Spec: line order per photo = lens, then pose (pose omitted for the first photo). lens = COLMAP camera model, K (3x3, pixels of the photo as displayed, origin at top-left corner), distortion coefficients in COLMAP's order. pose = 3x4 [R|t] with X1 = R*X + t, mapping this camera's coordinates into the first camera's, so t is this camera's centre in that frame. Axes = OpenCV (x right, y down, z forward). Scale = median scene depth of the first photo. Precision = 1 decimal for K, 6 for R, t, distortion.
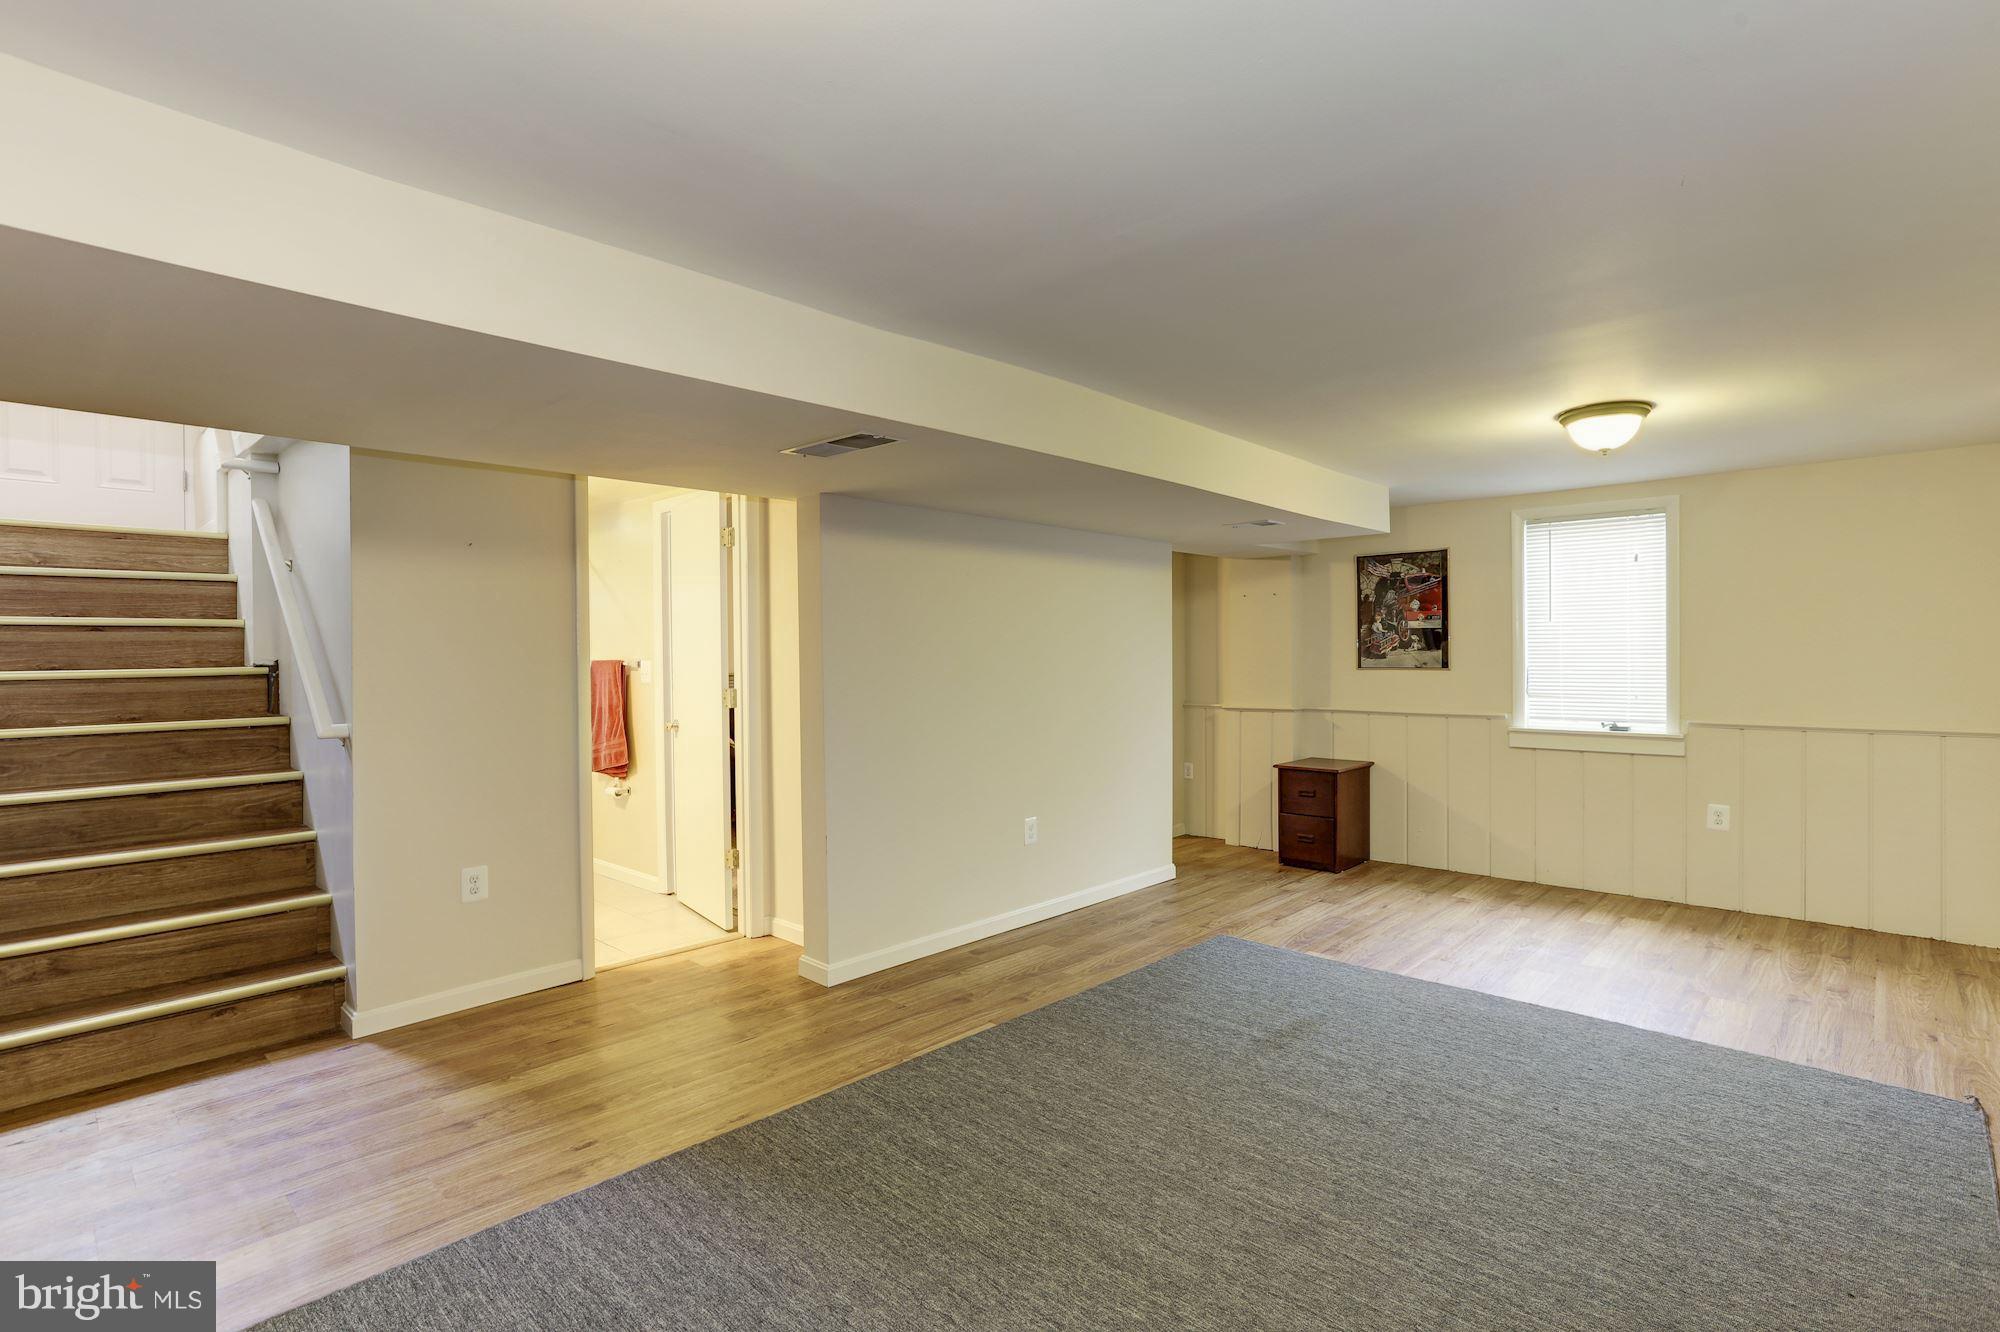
lens RADIAL K [[900.8, 0, 977.4], [0, 900.8, 660.6], [0, 0, 1]] dist [-0.034494, 0.020140]
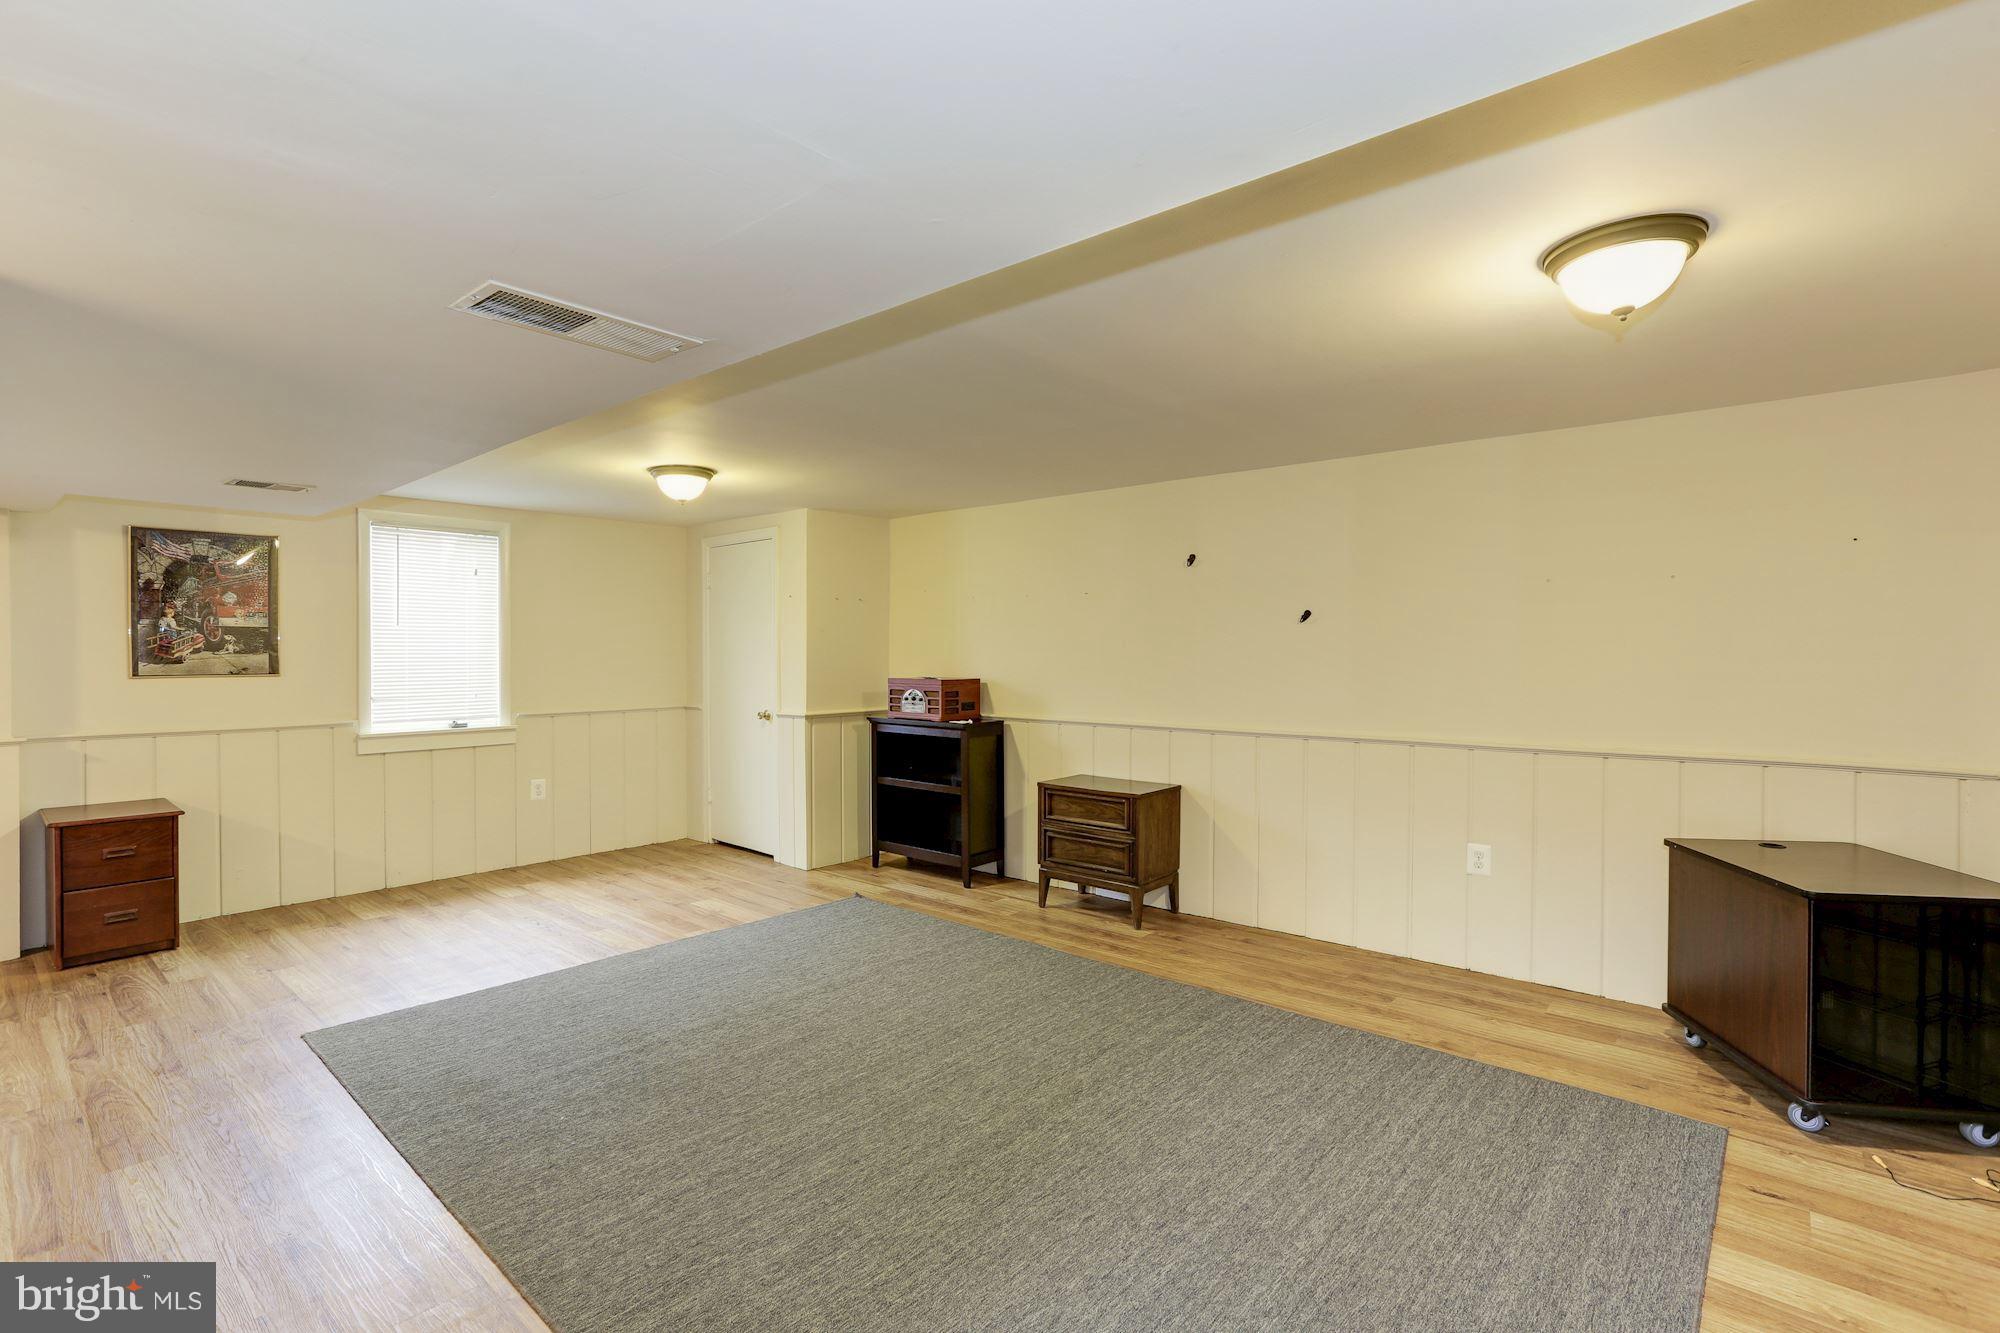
lens RADIAL K [[900.8, 0, 977.4], [0, 900.8, 661.1], [0, 0, 1]] dist [-0.034494, 0.020140]
pose [[0.002045, -0.003298, 0.999992, -0.331577], [0.008220, 0.999961, 0.003281, -0.001287], [-0.999964, 0.008213, 0.002072, 0.311782]]
